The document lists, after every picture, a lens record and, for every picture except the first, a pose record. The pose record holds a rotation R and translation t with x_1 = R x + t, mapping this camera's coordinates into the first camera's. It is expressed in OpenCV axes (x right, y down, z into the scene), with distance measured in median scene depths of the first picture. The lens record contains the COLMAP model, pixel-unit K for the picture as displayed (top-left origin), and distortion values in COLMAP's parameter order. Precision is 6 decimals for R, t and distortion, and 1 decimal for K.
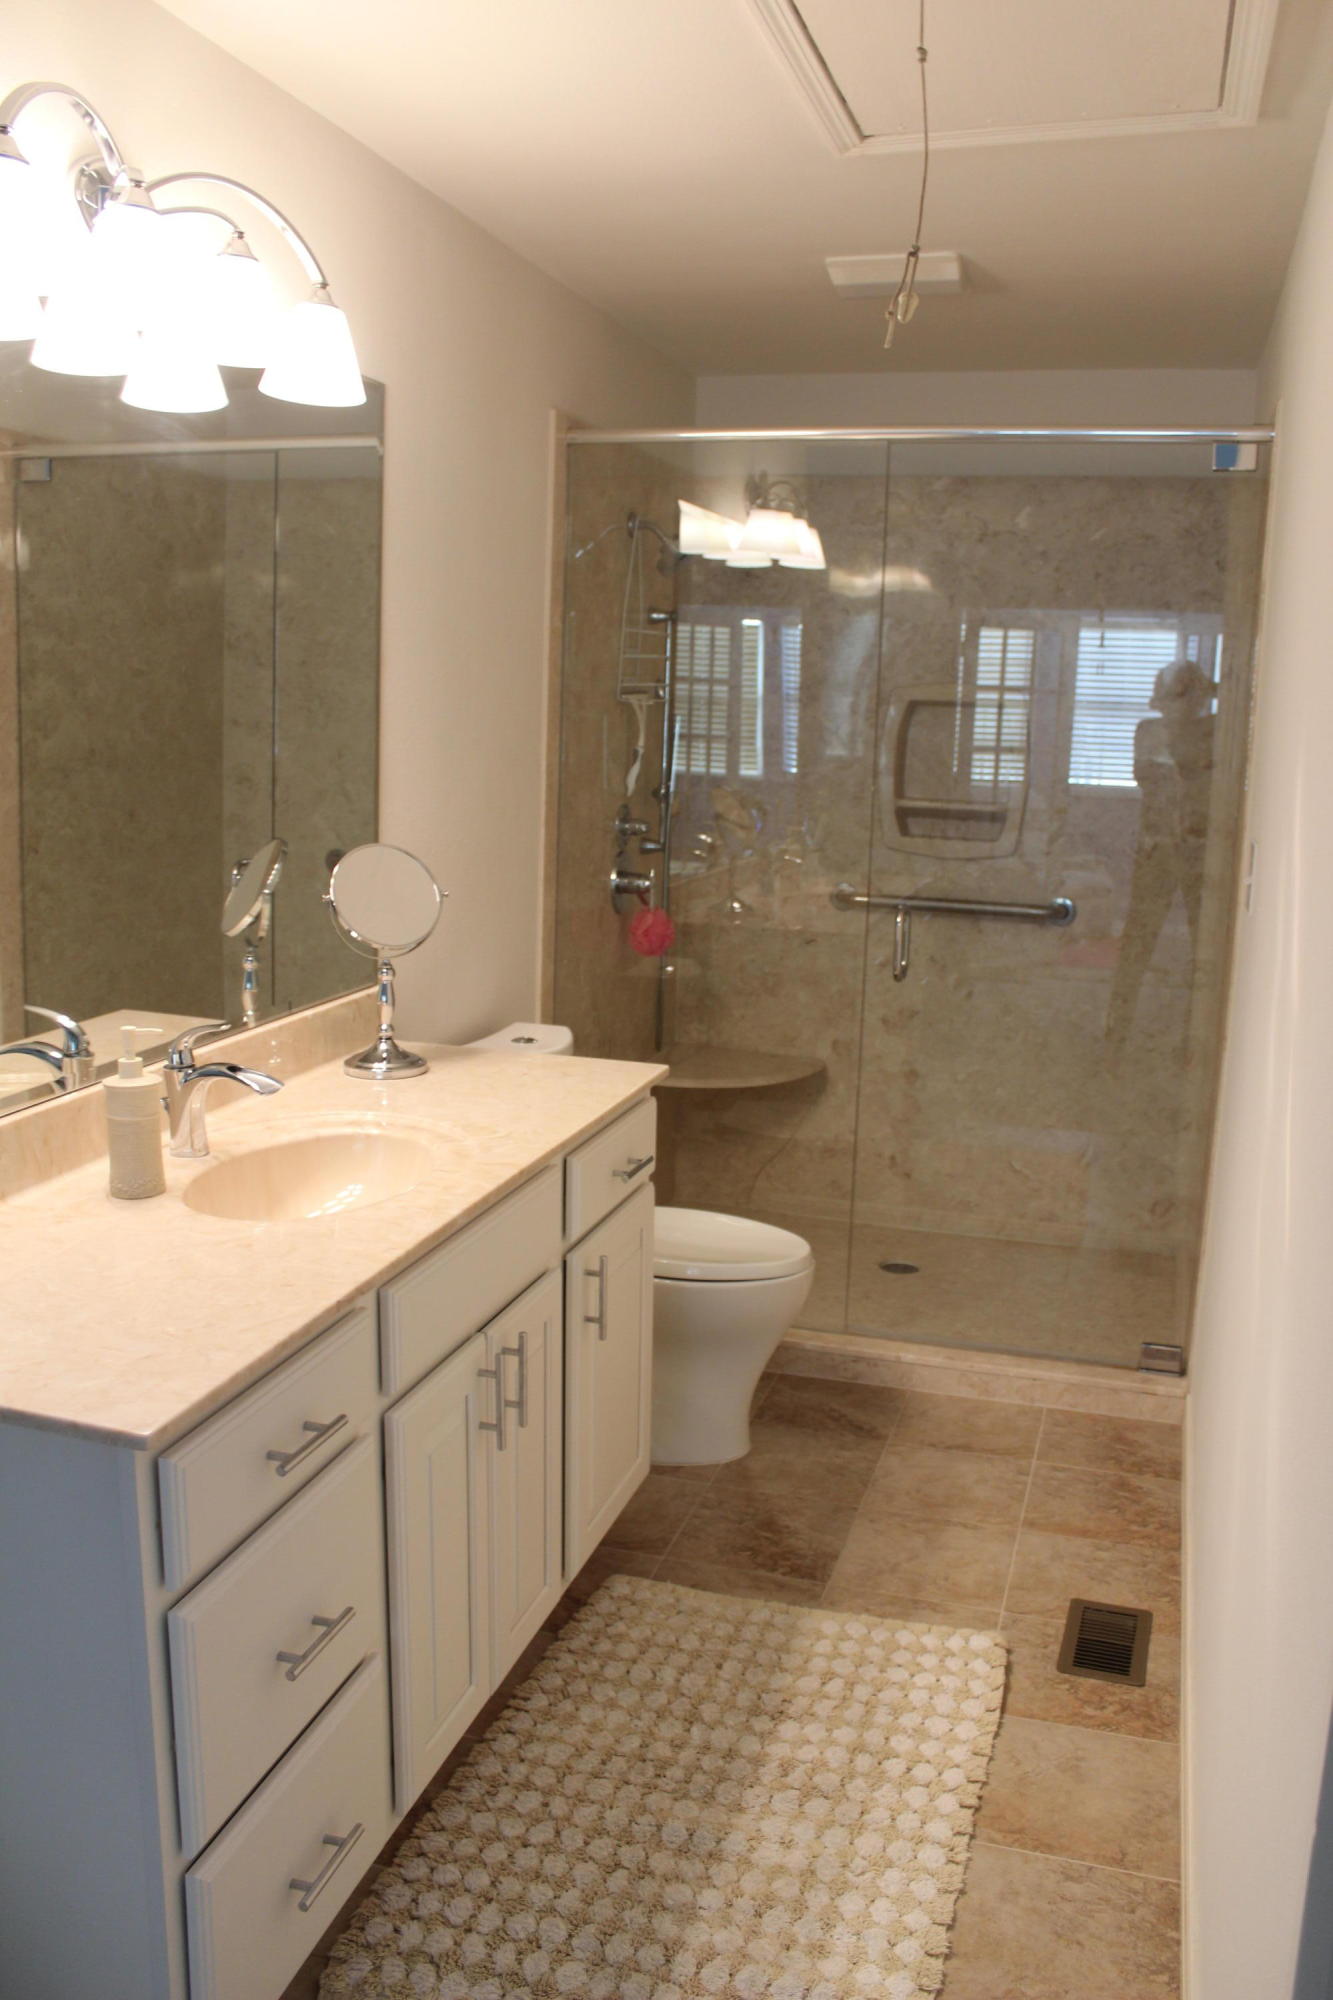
lens RADIAL K [[1662.1, 0, 666.5], [0, 1662.1, 1000.0], [0, 0, 1]] dist [-0.166757, 0.145743]
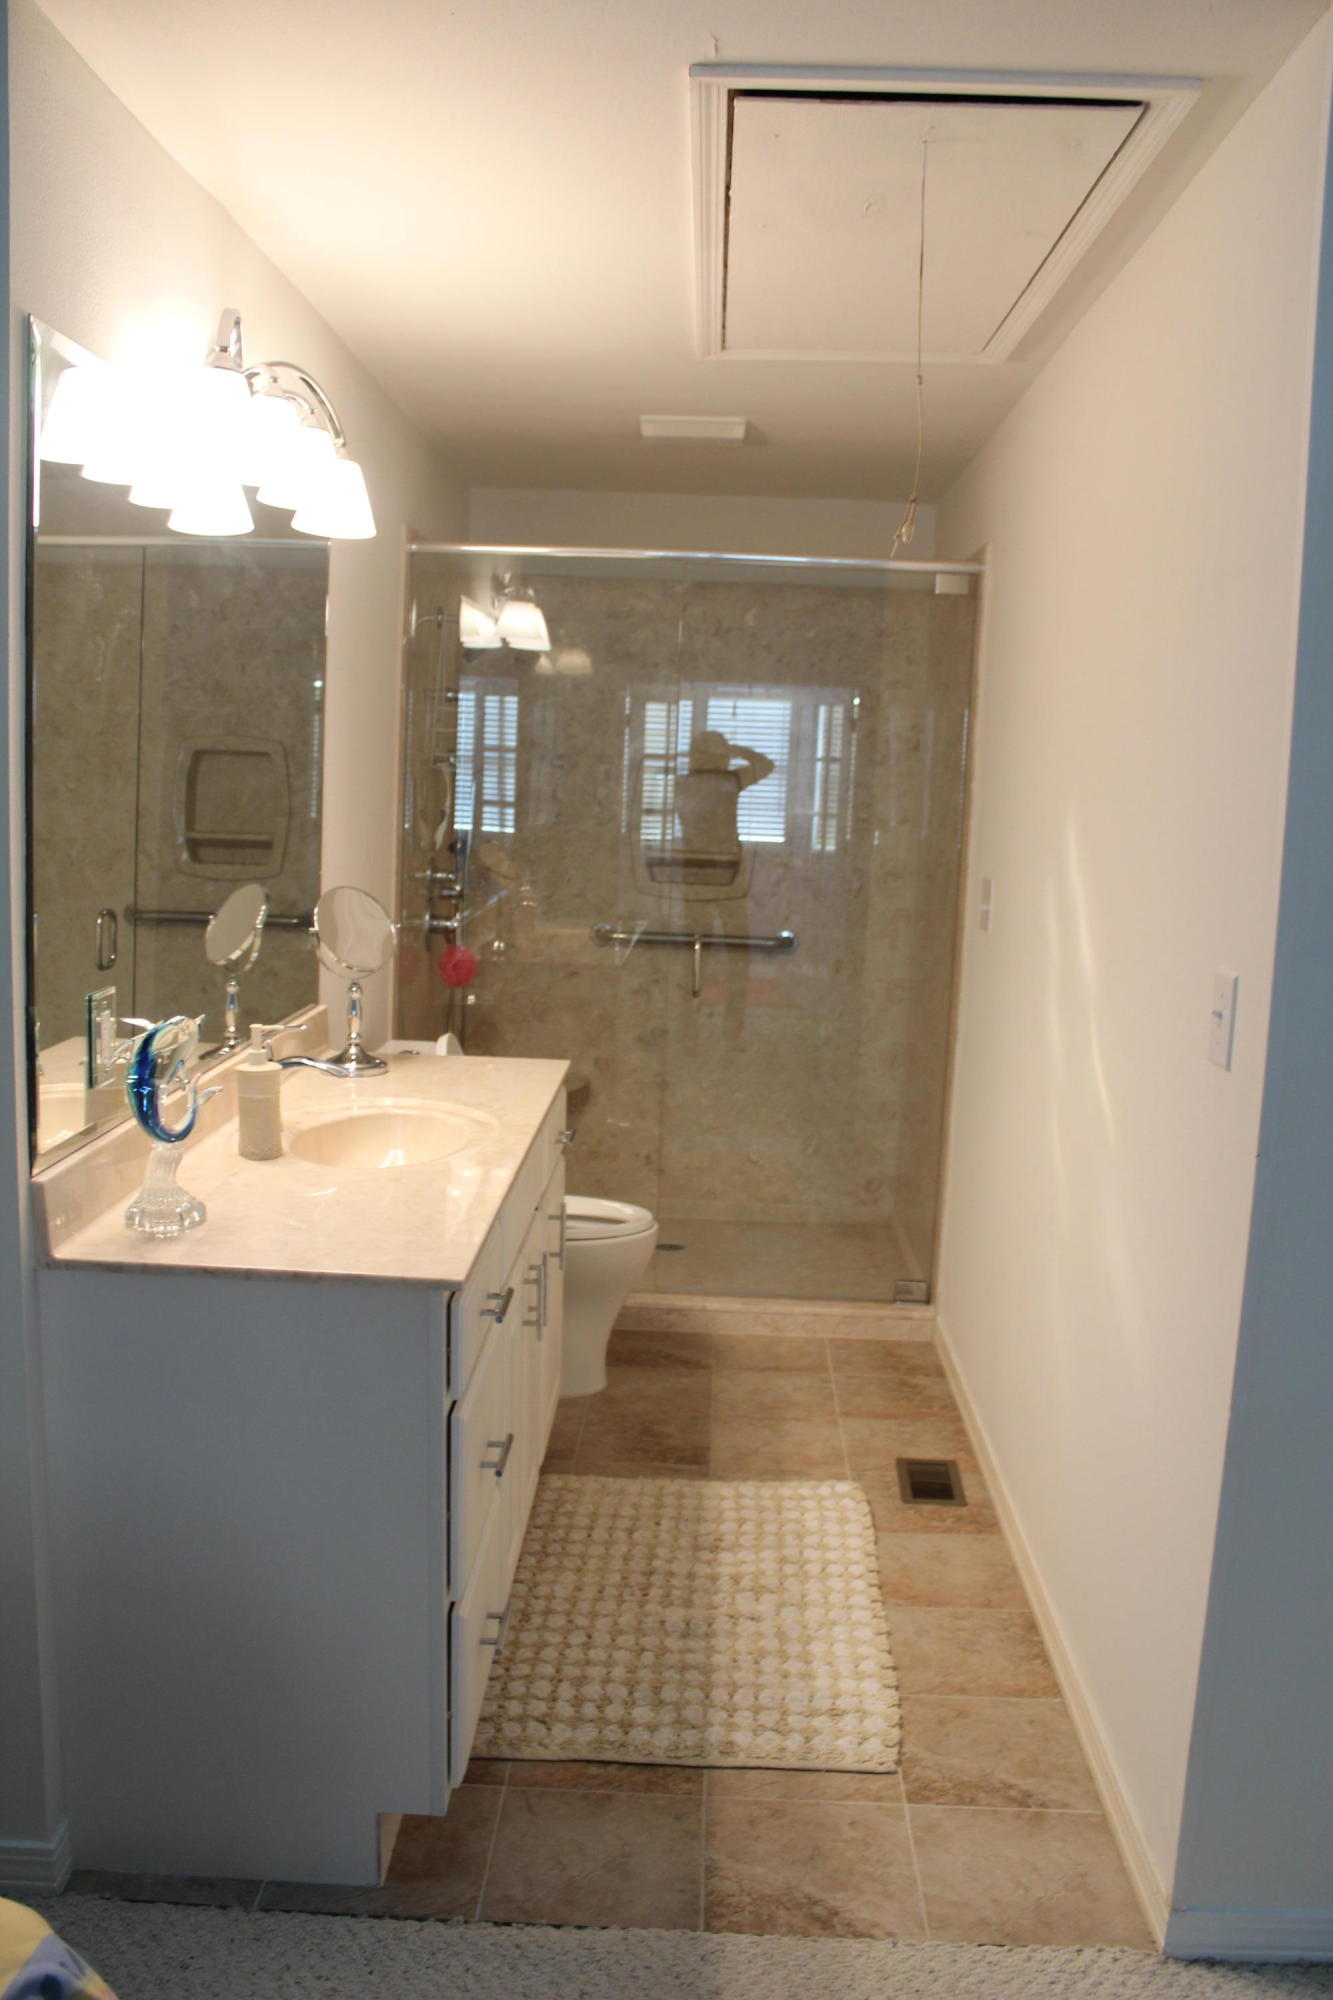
lens RADIAL K [[1662.1, 0, 666.5], [0, 1662.1, 1000.0], [0, 0, 1]] dist [-0.166757, 0.145743]
pose [[0.965735, -0.027759, 0.258041, -0.212948], [0.036710, 0.998878, -0.029933, 0.028634], [-0.256920, 0.038380, 0.965670, -0.198614]]
